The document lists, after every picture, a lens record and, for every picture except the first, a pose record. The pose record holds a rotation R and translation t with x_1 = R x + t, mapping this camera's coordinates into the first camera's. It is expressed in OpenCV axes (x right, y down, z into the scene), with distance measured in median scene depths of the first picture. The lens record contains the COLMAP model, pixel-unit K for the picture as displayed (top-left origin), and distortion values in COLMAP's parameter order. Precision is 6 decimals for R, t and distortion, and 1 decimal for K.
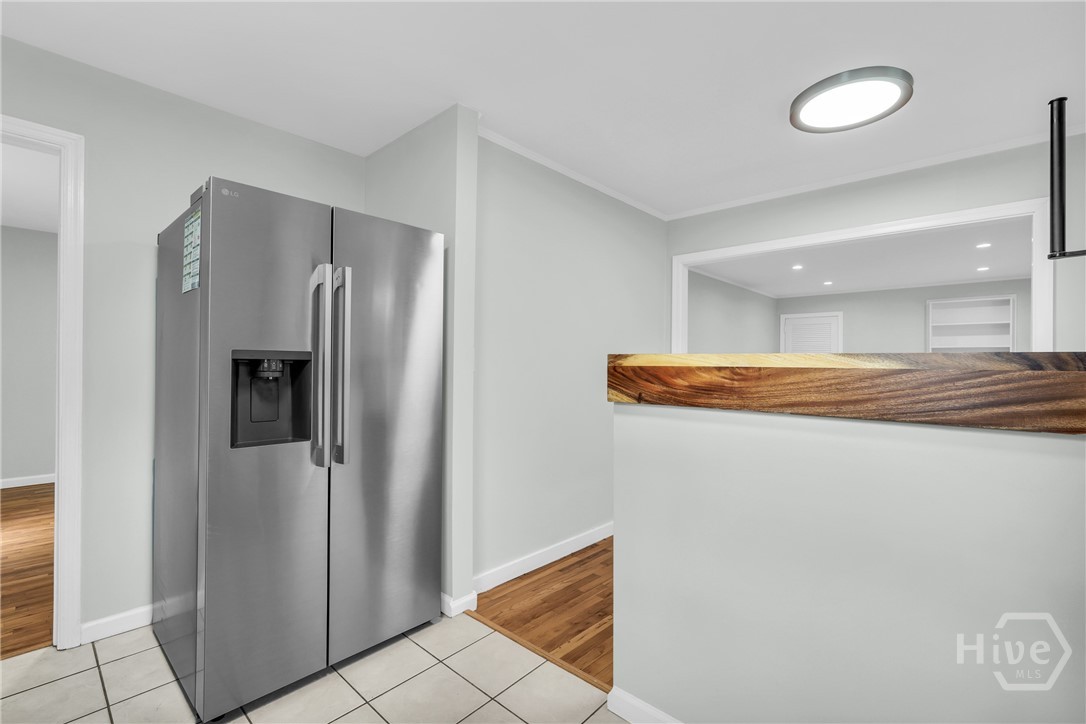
lens RADIAL K [[484.3, 0, 541.7], [0, 484.3, 364.5], [0, 0, 1]] dist [-0.013298, 0.007750]
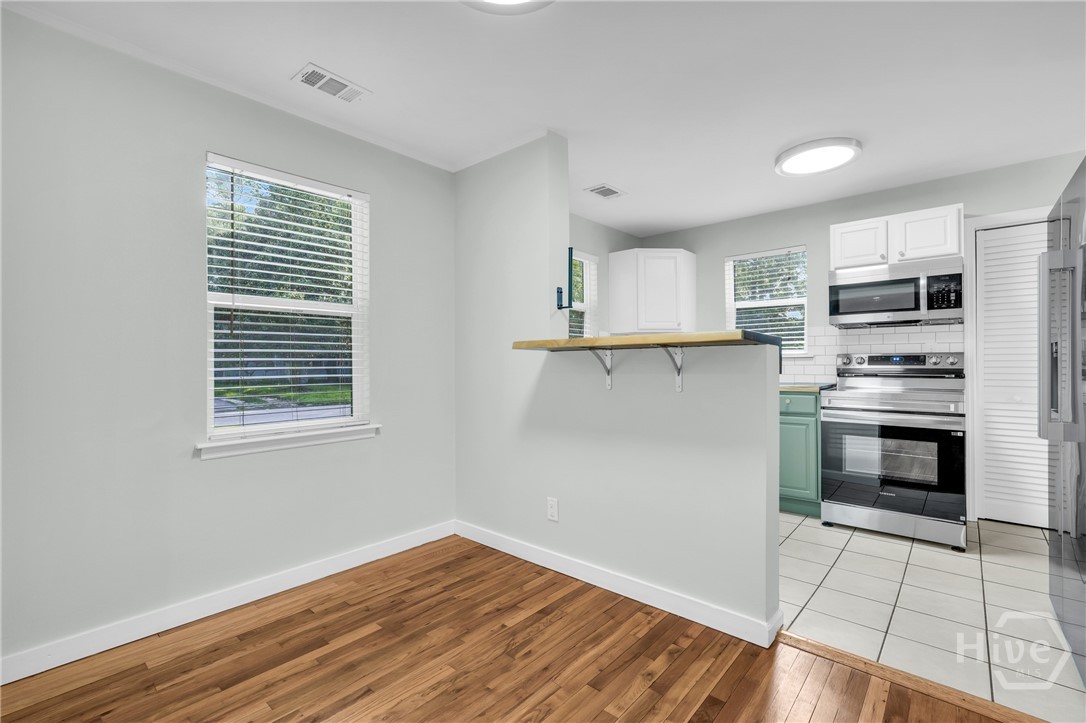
lens RADIAL K [[484.3, 0, 545.6], [0, 484.3, 362.5], [0, 0, 1]] dist [-0.013298, 0.007750]
pose [[-0.999669, -0.008266, -0.024375, 0.596007], [-0.008154, 0.999956, -0.004687, 0.041319], [0.024413, -0.004487, -0.999692, 1.696366]]
